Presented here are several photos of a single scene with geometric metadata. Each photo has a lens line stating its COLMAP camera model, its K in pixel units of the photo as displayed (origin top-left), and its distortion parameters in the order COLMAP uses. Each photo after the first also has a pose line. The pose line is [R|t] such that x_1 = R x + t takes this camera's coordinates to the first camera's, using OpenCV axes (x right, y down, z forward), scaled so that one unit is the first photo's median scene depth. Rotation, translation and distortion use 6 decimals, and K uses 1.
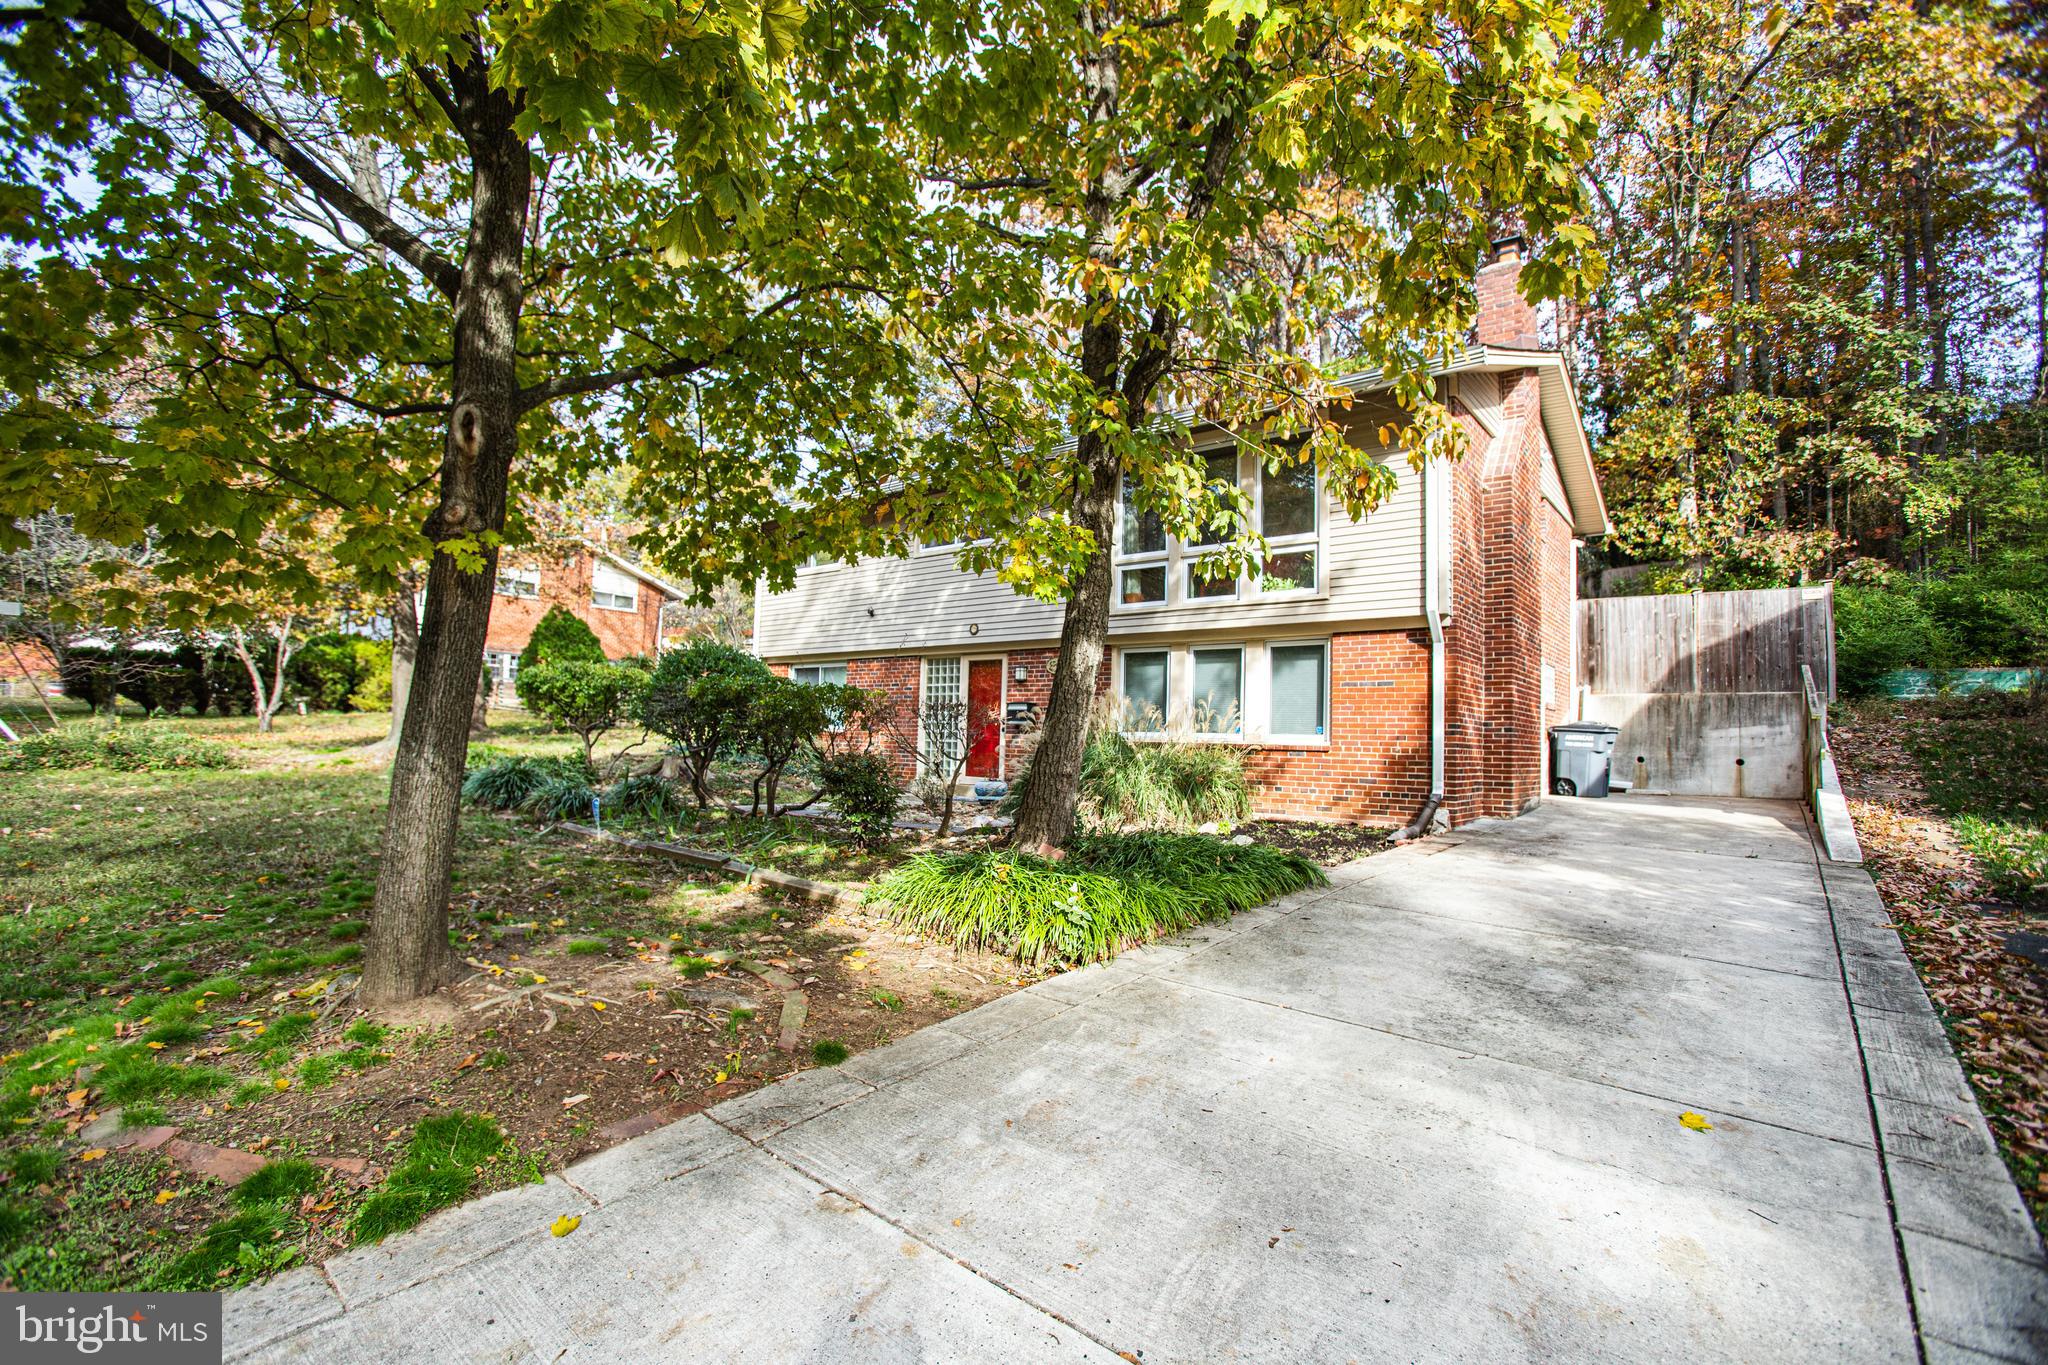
lens RADIAL K [[951.1, 0, 1024.0], [0, 951.1, 682.5], [0, 0, 1]] dist [-0.059543, 0.023858]
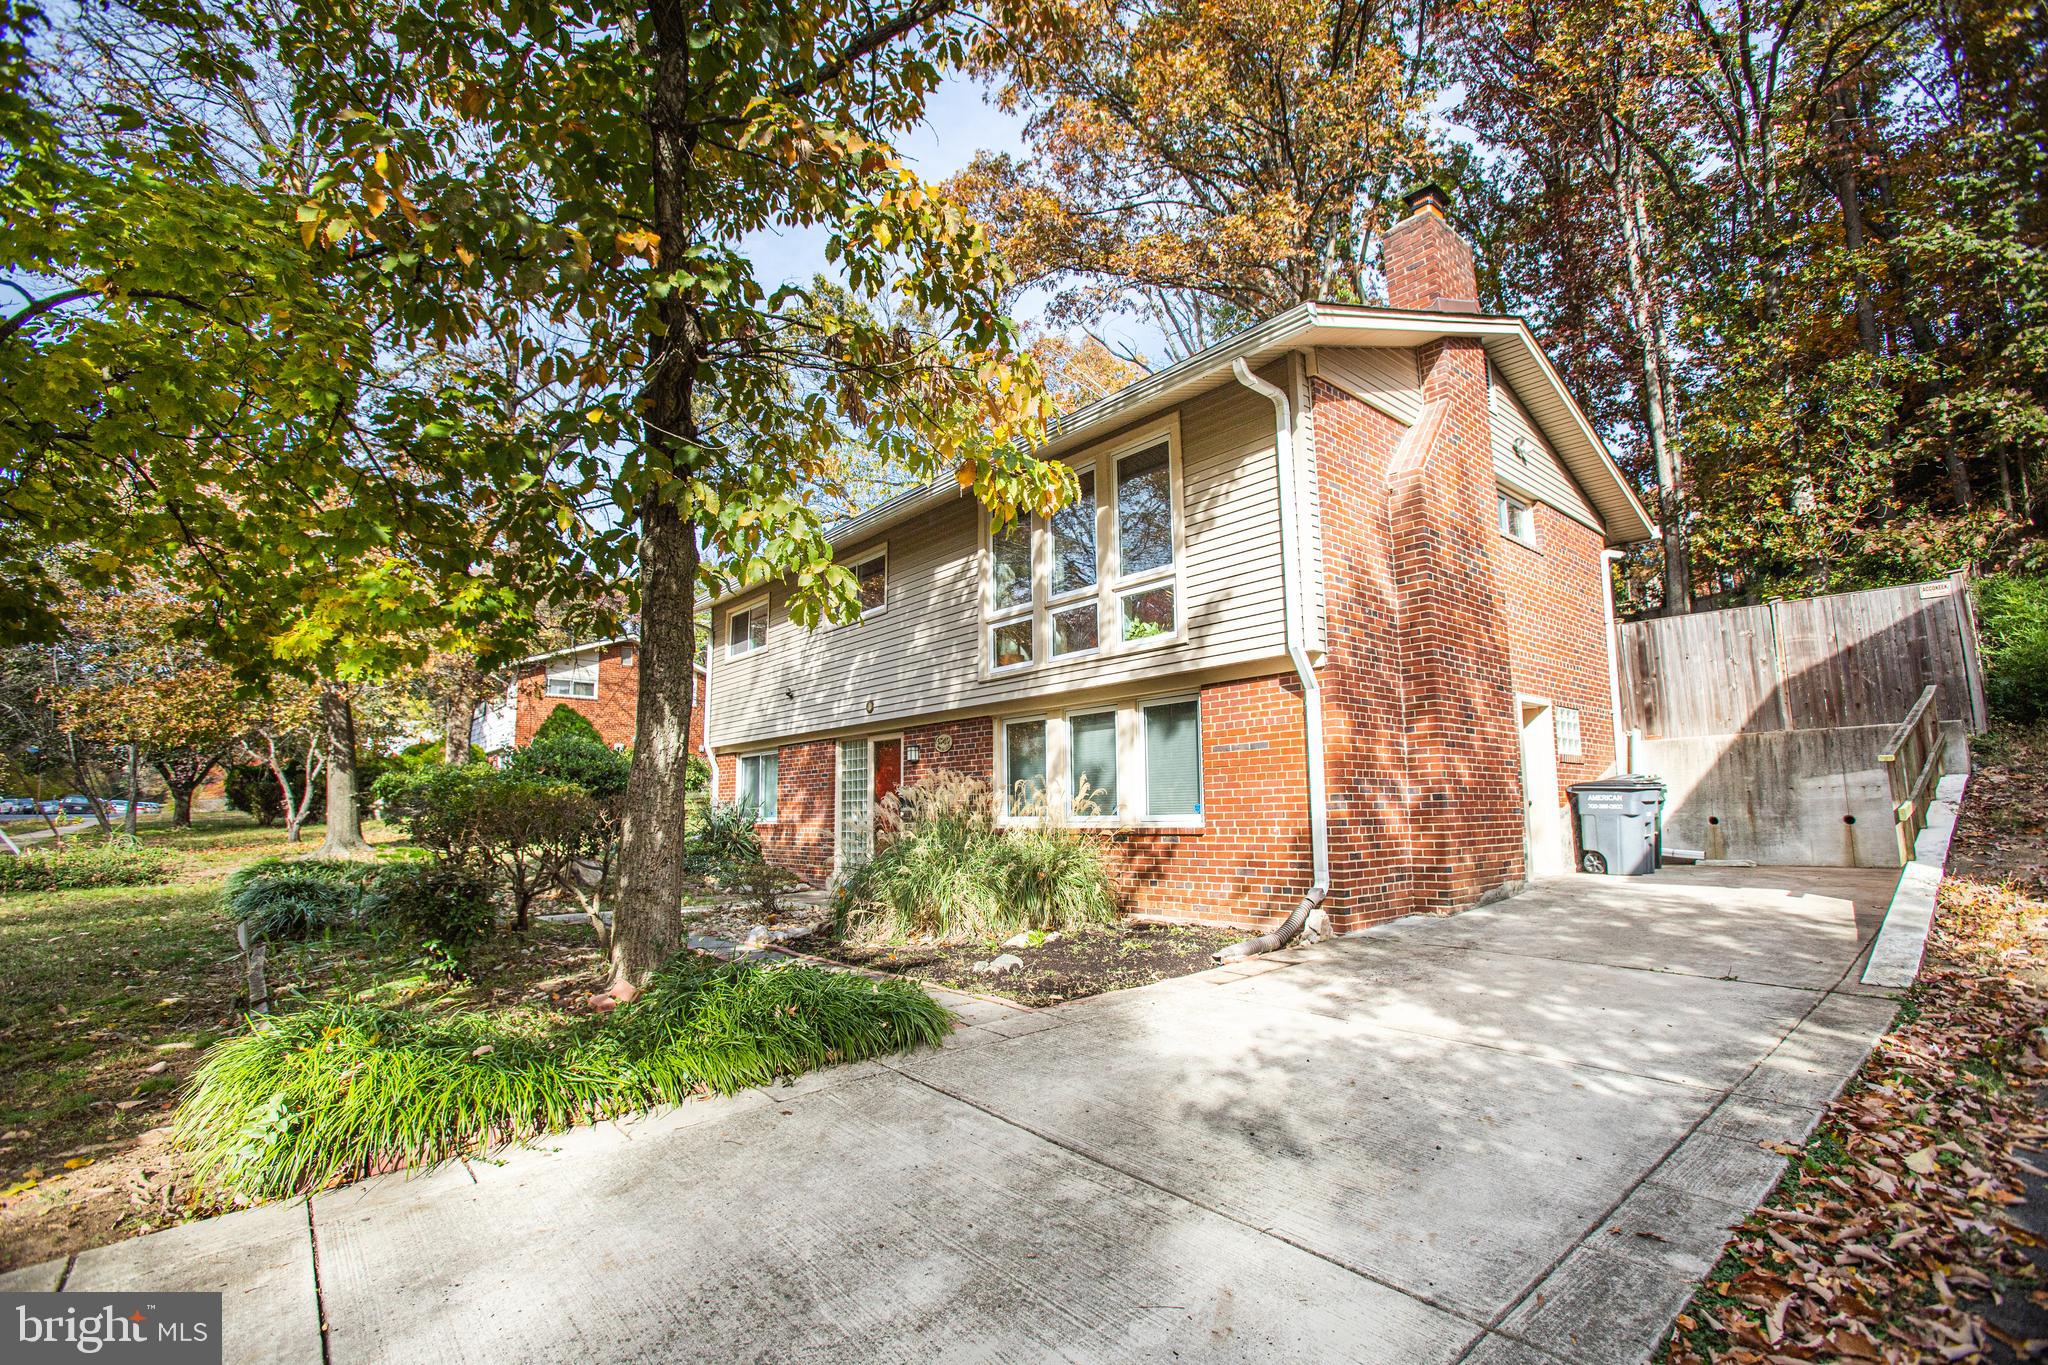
lens RADIAL K [[951.1, 0, 1024.0], [0, 951.1, 682.5], [0, 0, 1]] dist [-0.059543, 0.023858]
pose [[0.984776, -0.062957, -0.162029, 0.230644], [0.050024, 0.995319, -0.082696, 0.003296], [0.166477, 0.073331, 0.983315, 0.139175]]
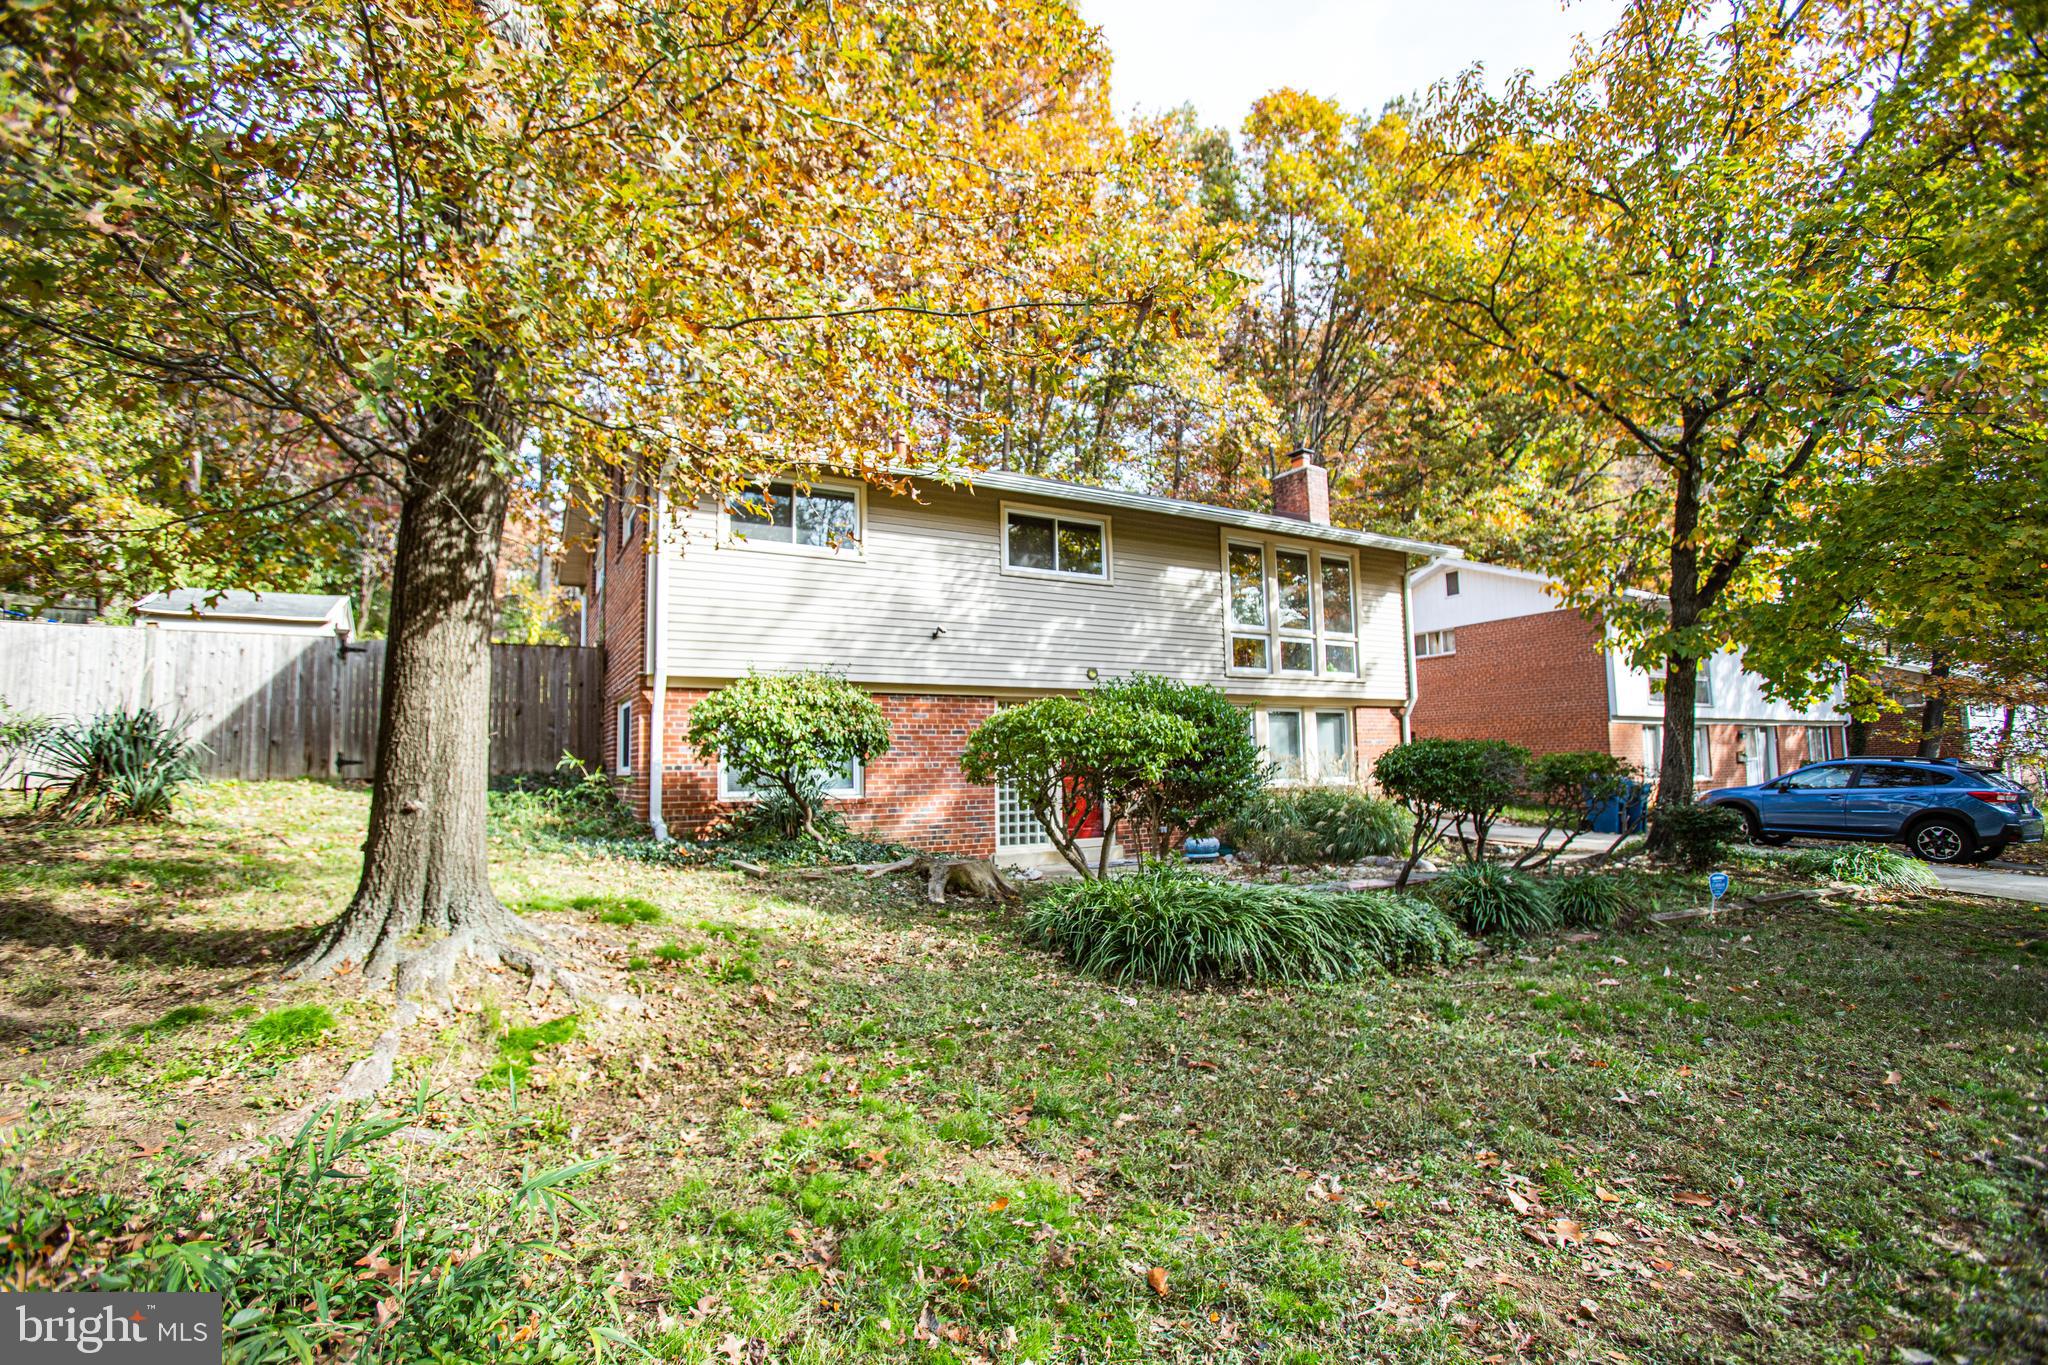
lens RADIAL K [[951.1, 0, 1024.0], [0, 951.1, 682.5], [0, 0, 1]] dist [-0.059543, 0.023858]
pose [[0.311761, 0.069779, 0.947595, -0.889442], [-0.018341, 0.997556, -0.067423, 0.013370], [-0.949984, 0.003640, 0.312278, 0.769584]]
